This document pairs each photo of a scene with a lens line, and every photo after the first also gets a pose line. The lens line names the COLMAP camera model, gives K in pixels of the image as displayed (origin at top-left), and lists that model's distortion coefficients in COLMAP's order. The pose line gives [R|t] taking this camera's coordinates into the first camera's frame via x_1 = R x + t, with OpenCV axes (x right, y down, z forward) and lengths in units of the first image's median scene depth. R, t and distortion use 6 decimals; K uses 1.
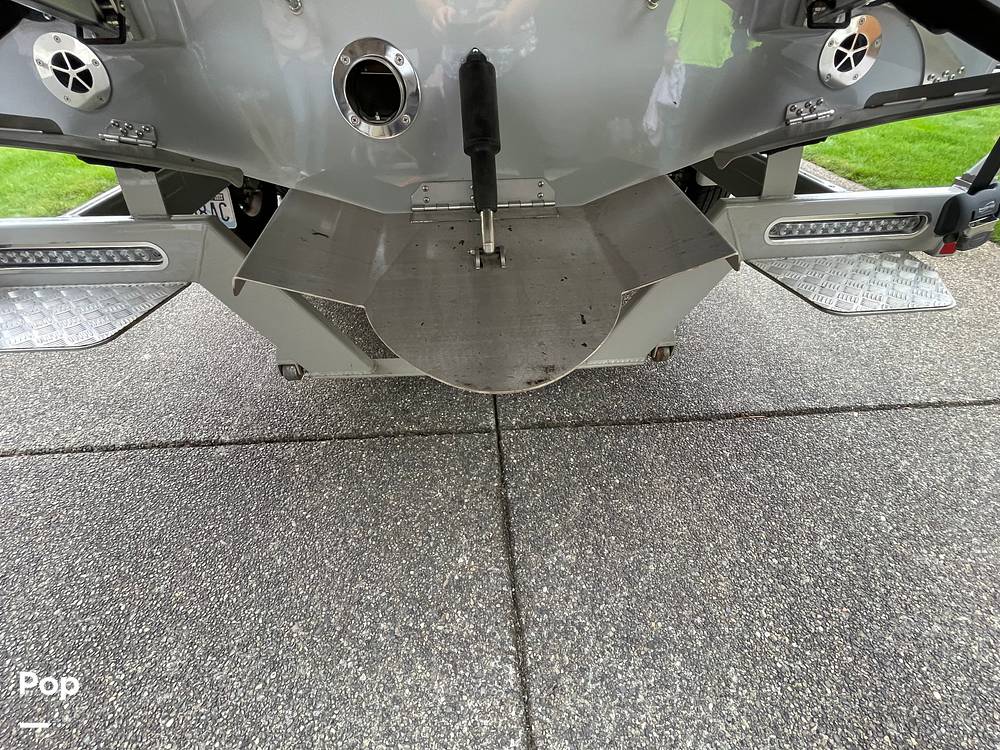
lens RADIAL K [[469.3, 0, 500.0], [0, 469.3, 375.0], [0, 0, 1]] dist [0.026109, 0.000204]
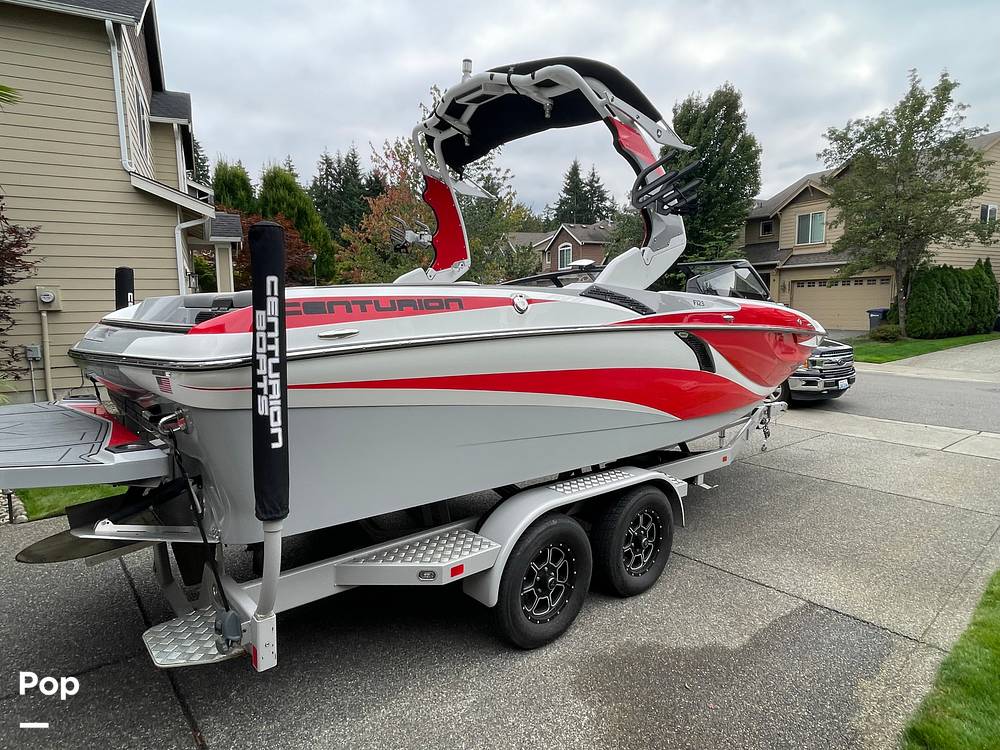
lens RADIAL K [[577.8, 0, 500.0], [0, 577.8, 375.0], [0, 0, 1]] dist [-0.001417, -0.002693]
pose [[0.586854, 0.090343, -0.804637, 2.440609], [-0.531922, 0.792248, -0.299000, -0.739381], [0.610459, 0.603474, 0.512990, 0.109044]]
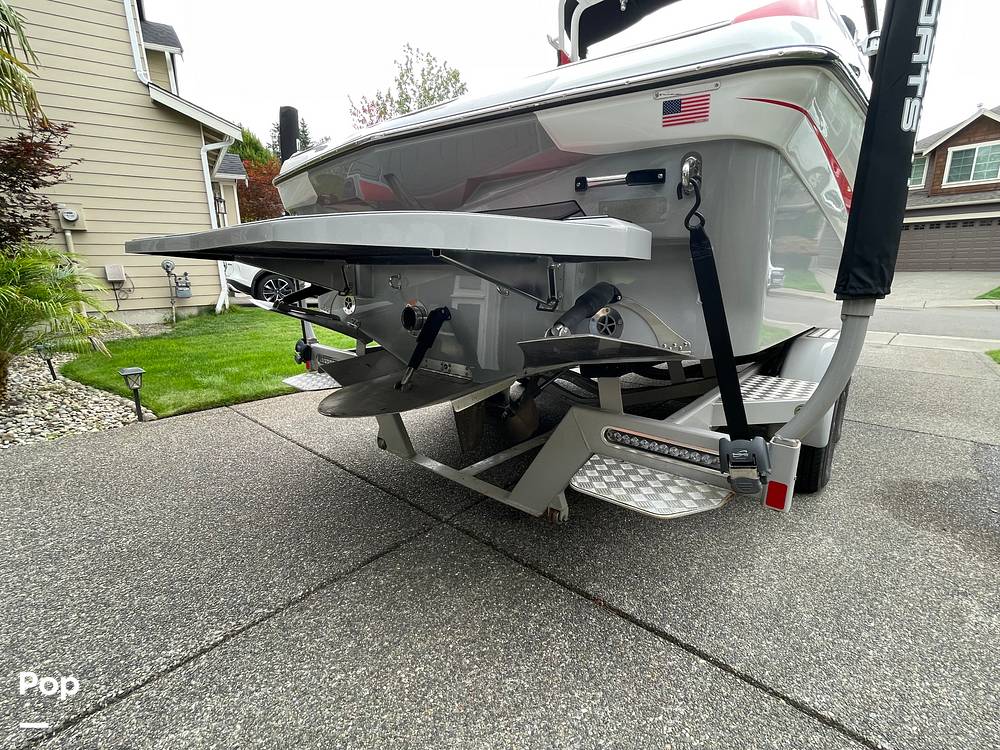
lens RADIAL K [[461.6, 0, 500.0], [0, 461.6, 375.0], [0, 0, 1]] dist [0.000535, 0.000466]
pose [[0.699995, 0.157726, -0.696513, 1.125239], [-0.467205, 0.838775, -0.279599, 0.055985], [0.540118, 0.521132, 0.660828, -0.102831]]
